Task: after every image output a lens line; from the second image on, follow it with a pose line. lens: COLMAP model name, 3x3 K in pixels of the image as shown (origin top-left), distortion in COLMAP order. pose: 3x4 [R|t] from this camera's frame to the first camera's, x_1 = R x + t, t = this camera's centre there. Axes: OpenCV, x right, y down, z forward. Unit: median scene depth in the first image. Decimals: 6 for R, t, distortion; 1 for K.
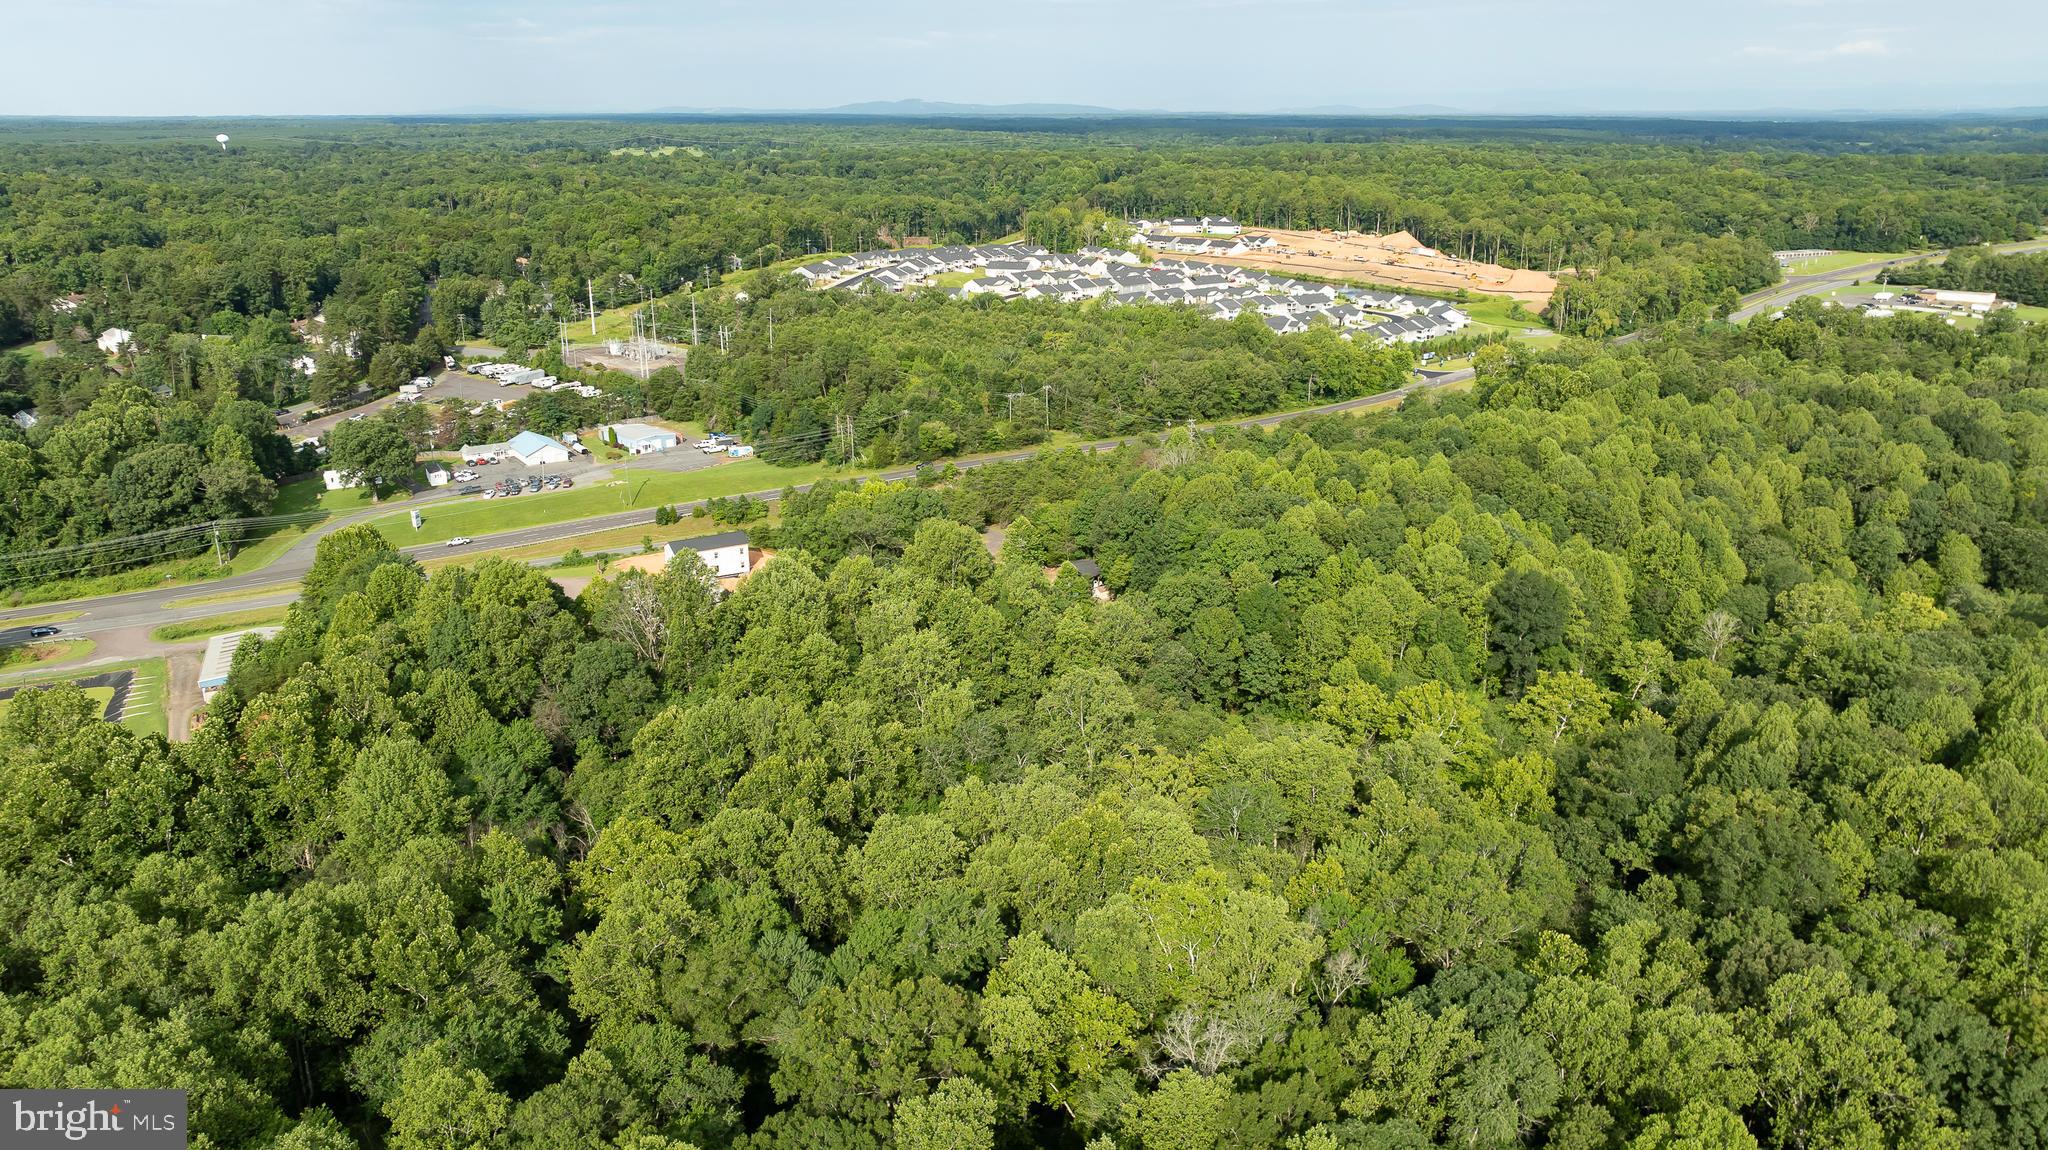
lens RADIAL K [[1459.3, 0, 997.5], [0, 1459.3, 573.9], [0, 0, 1]] dist [-0.022938, 0.001721]
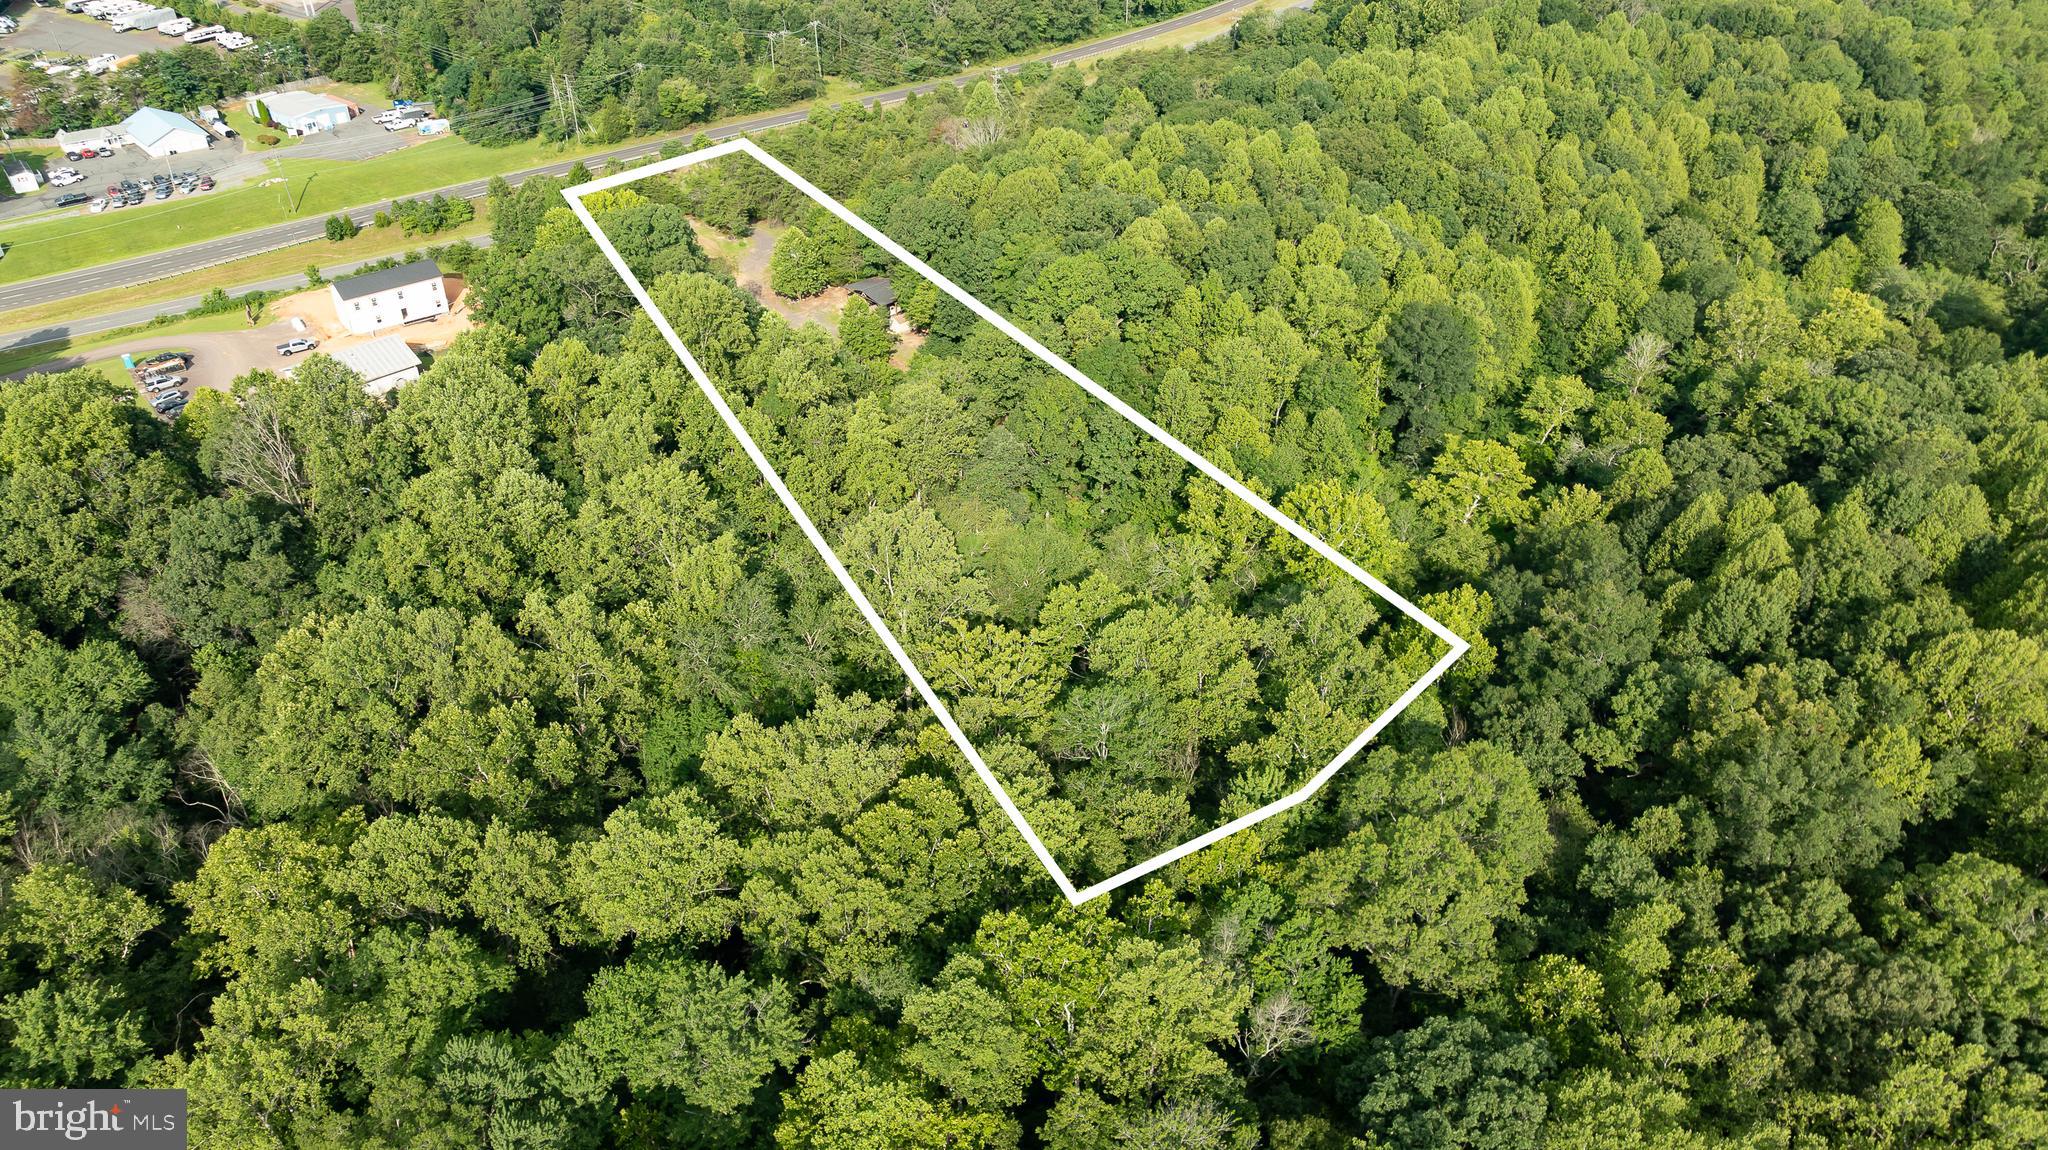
lens RADIAL K [[1453.6, 0, 1024.0], [0, 1453.6, 564.9], [0, 0, 1]] dist [-0.057055, 0.065282]
pose [[0.986663, -0.085967, 0.138220, 0.016439], [0.045762, 0.961410, 0.271287, -0.070758], [-0.156208, -0.261344, 0.952522, 0.190751]]
